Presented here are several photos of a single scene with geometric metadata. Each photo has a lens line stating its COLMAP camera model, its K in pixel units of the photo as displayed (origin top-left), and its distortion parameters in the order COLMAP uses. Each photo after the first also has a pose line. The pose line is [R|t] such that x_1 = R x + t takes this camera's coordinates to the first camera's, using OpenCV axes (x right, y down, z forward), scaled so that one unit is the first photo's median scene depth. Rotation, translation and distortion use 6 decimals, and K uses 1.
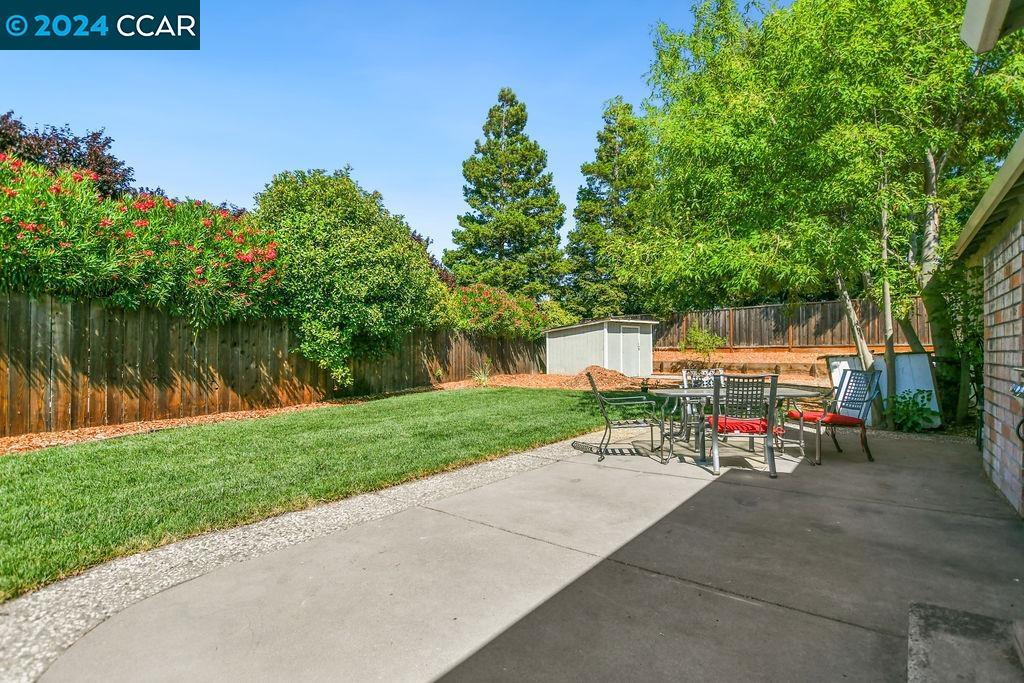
lens RADIAL K [[487.8, 0, 513.7], [0, 487.8, 356.6], [0, 0, 1]] dist [-0.001986, -0.000248]
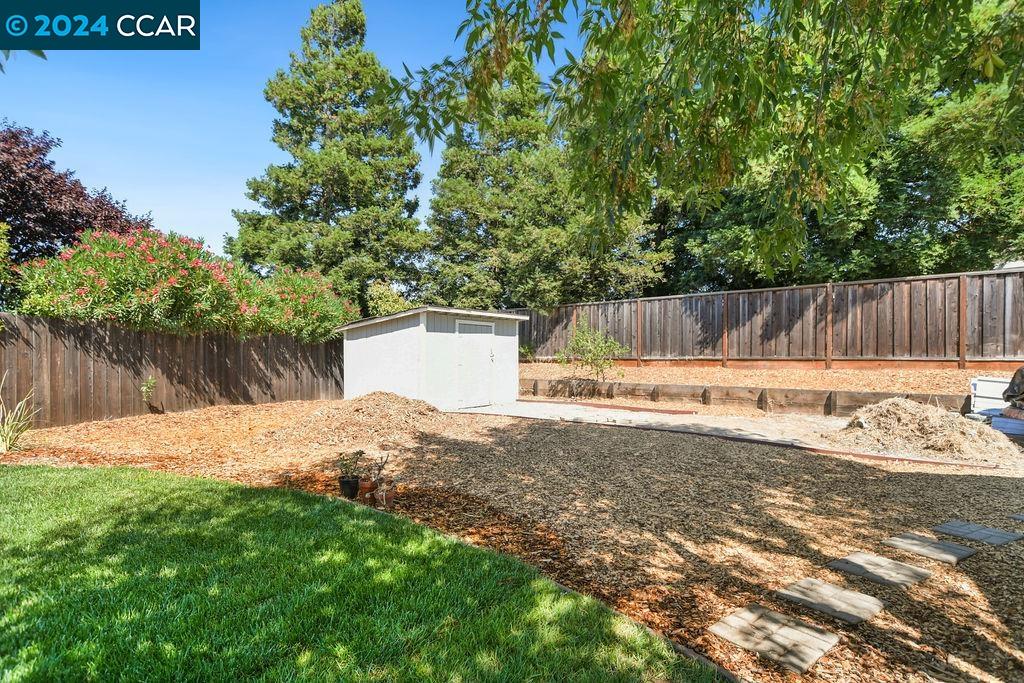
lens RADIAL K [[487.8, 0, 513.7], [0, 487.8, 356.6], [0, 0, 1]] dist [-0.001986, -0.000248]
pose [[0.991593, 0.011489, 0.128883, 0.199842], [-0.009506, 0.999827, -0.015984, -0.009858], [-0.129045, 0.014625, 0.991531, 0.381135]]
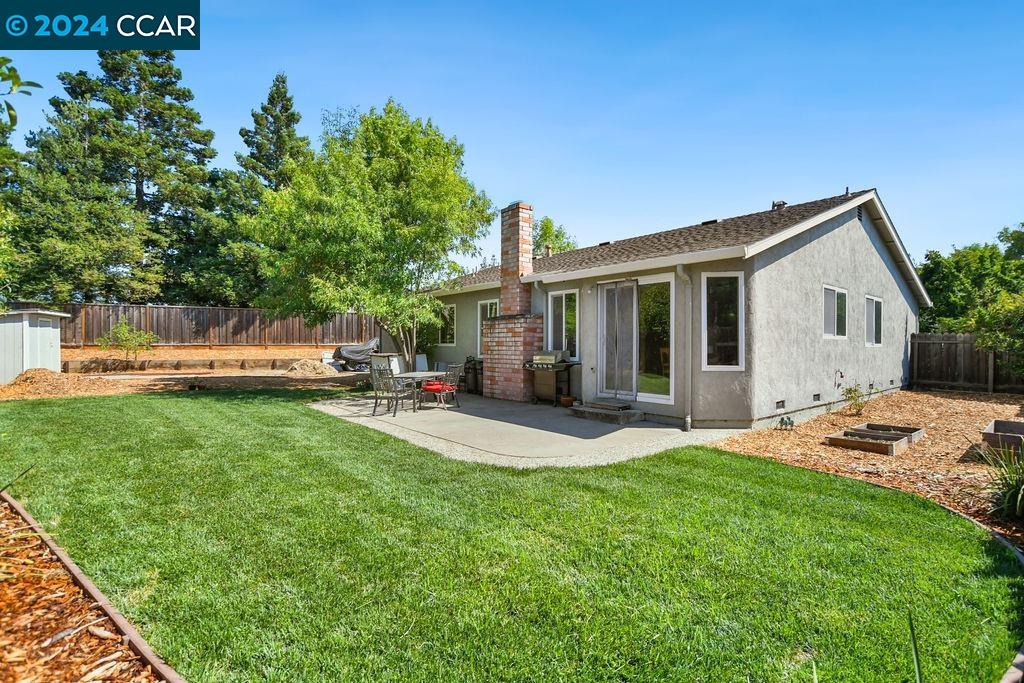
lens RADIAL K [[487.8, 0, 513.7], [0, 487.8, 356.6], [0, 0, 1]] dist [-0.001986, -0.000248]
pose [[0.230802, -0.018701, 0.972821, -0.357778], [0.005436, 0.999824, 0.017931, -0.008859], [-0.972985, 0.001150, 0.230863, 0.046905]]
